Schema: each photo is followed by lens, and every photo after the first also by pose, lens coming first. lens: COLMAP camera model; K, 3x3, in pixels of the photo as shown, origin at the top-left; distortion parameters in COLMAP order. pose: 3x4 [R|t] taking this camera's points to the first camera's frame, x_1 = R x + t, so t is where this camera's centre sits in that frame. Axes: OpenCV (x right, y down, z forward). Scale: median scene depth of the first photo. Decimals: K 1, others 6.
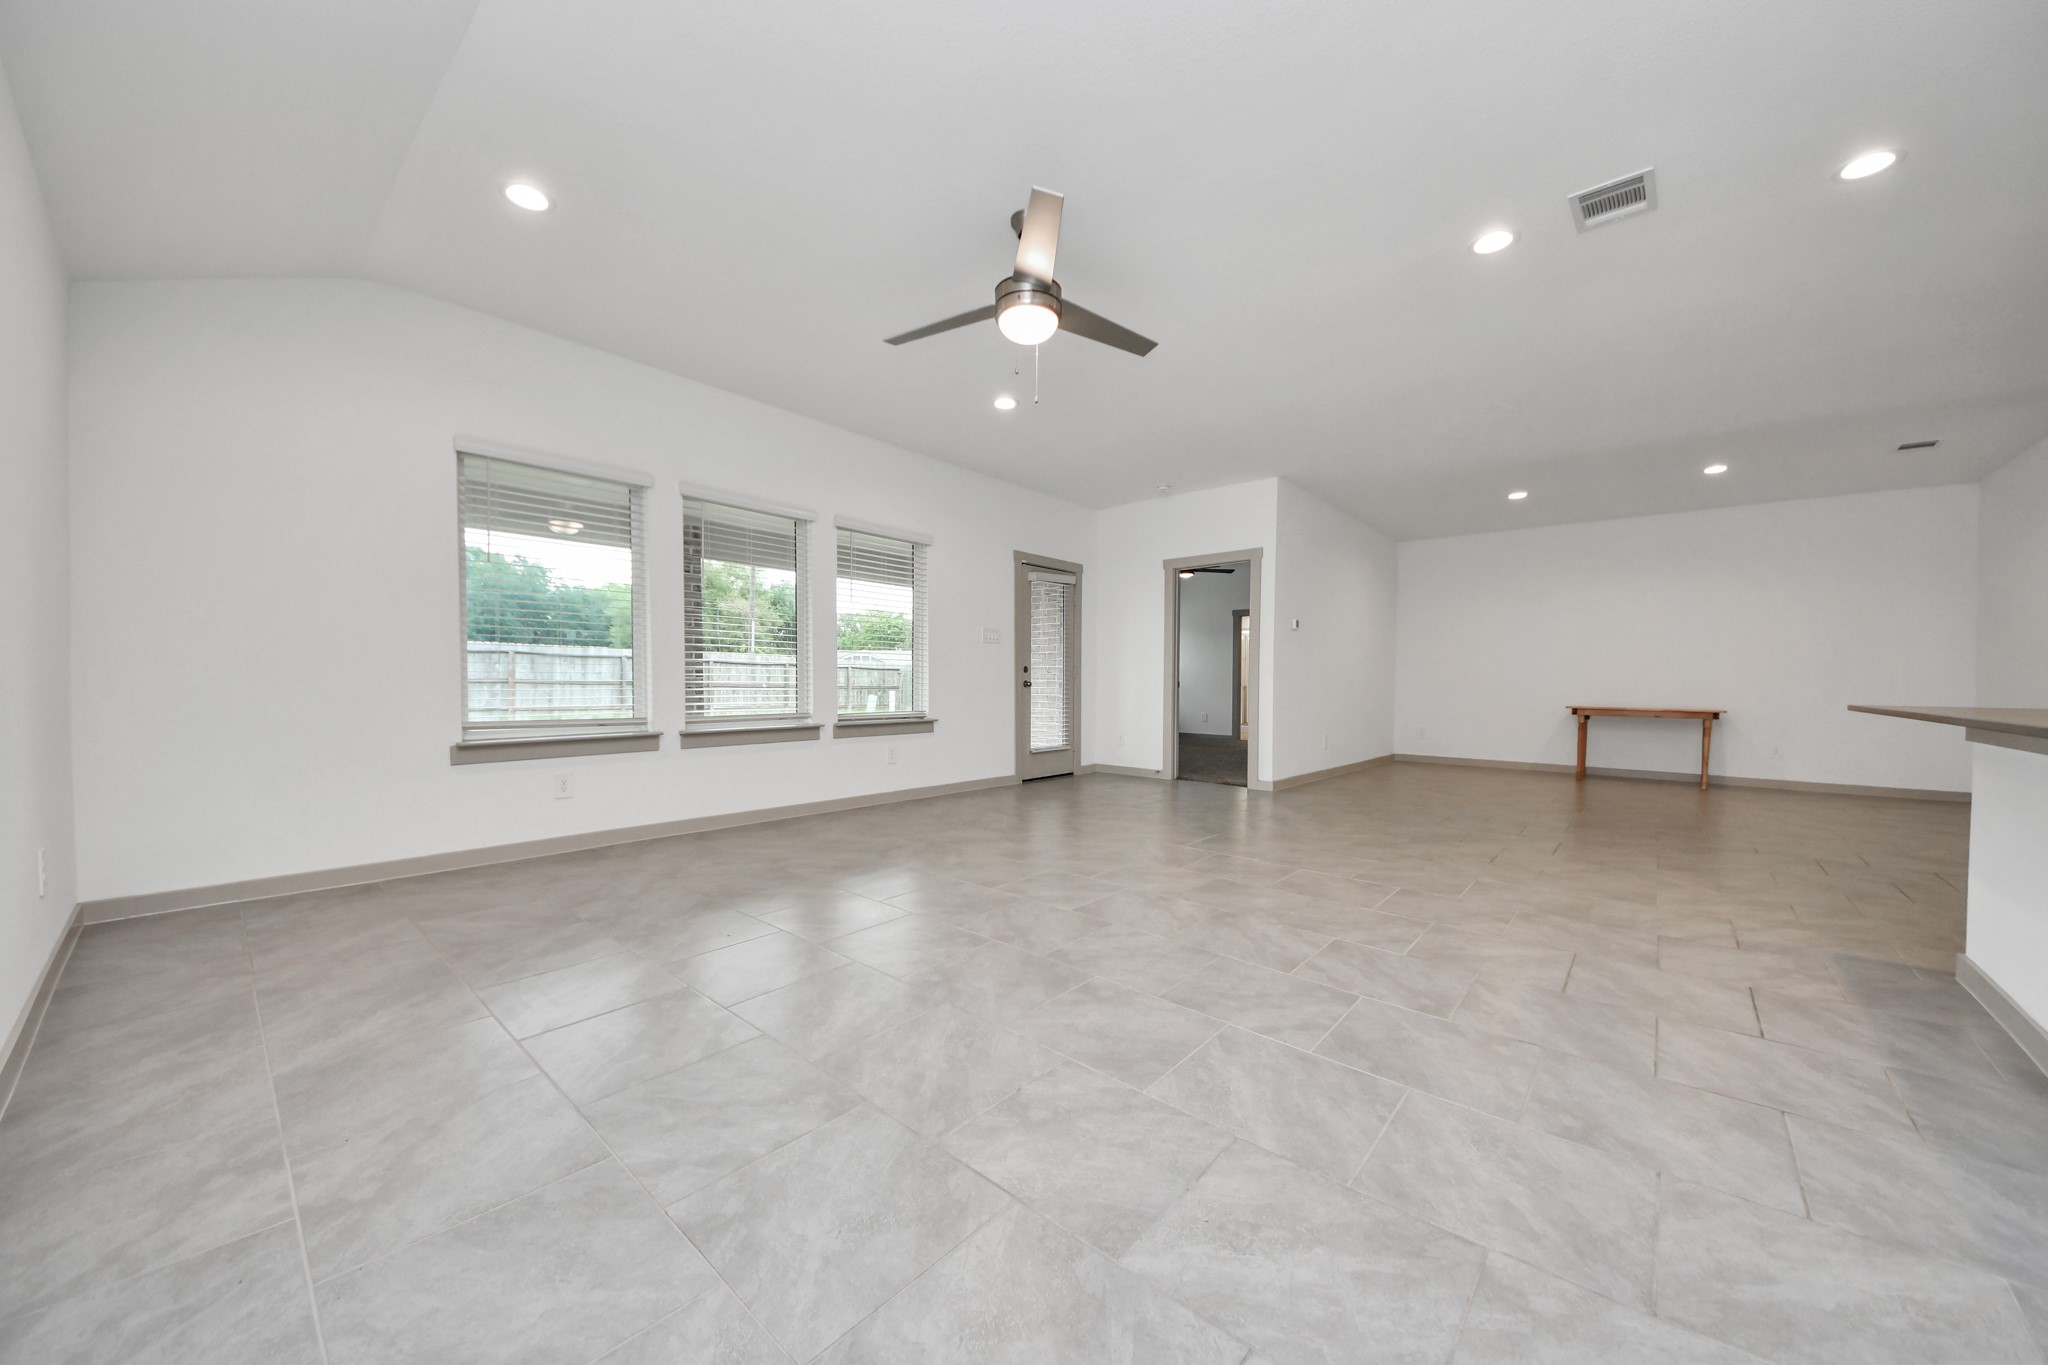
lens RADIAL K [[736.4, 0, 1018.5], [0, 736.4, 690.2], [0, 0, 1]] dist [0.009020, -0.002490]
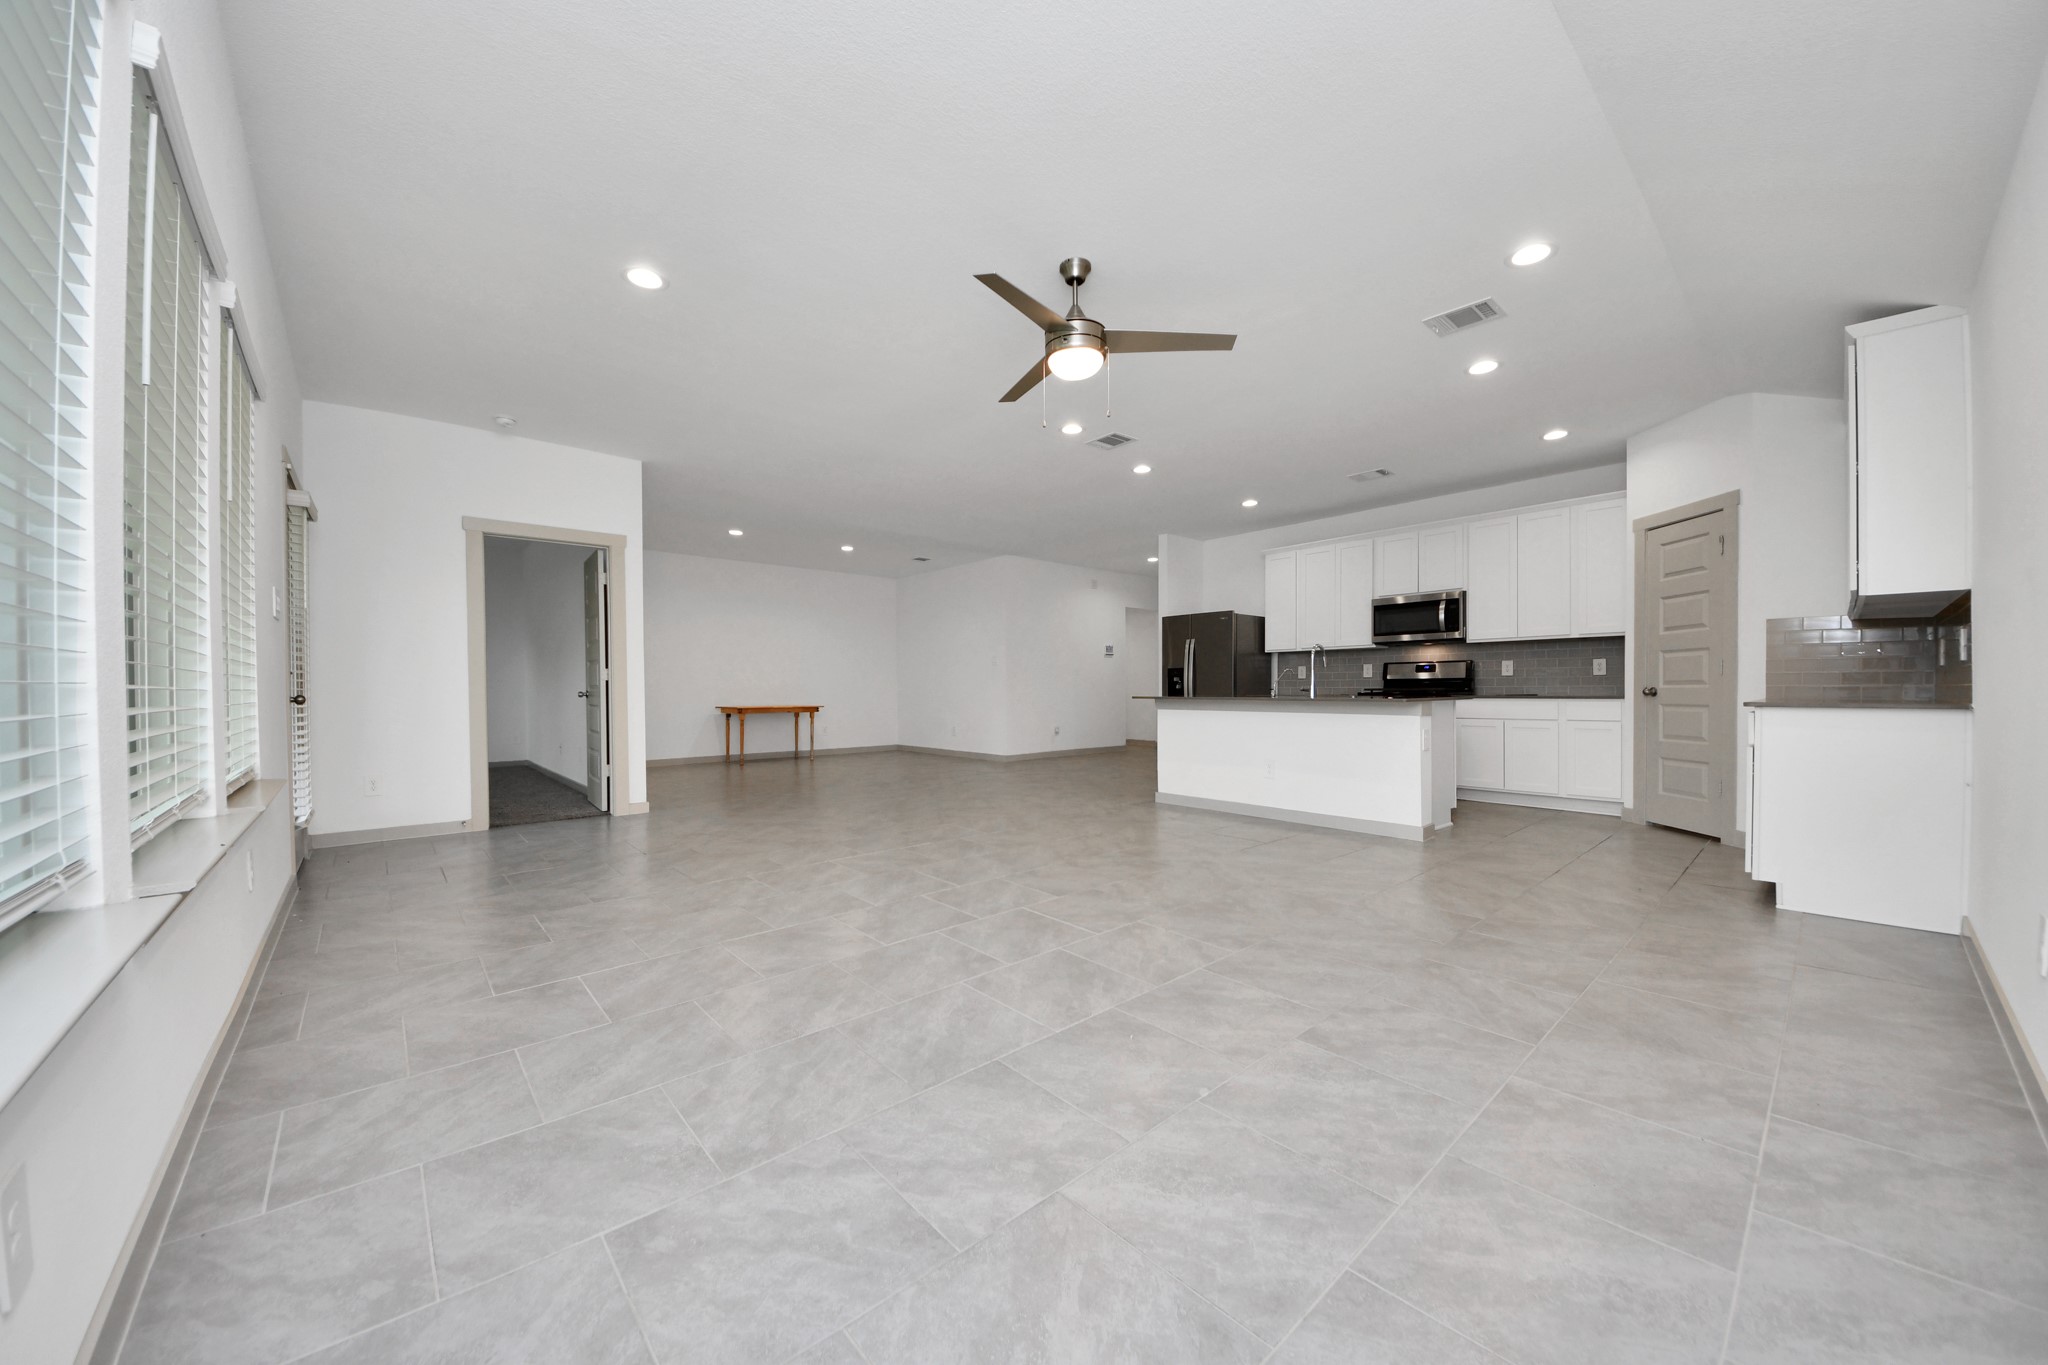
lens RADIAL K [[746.6, 0, 1024.0], [0, 746.6, 682.5], [0, 0, 1]] dist [-0.001173, -0.000102]
pose [[0.105765, -0.005910, 0.994374, -0.522333], [0.023233, 0.999724, 0.003470, -0.013053], [-0.994120, 0.022735, 0.105873, 0.466247]]
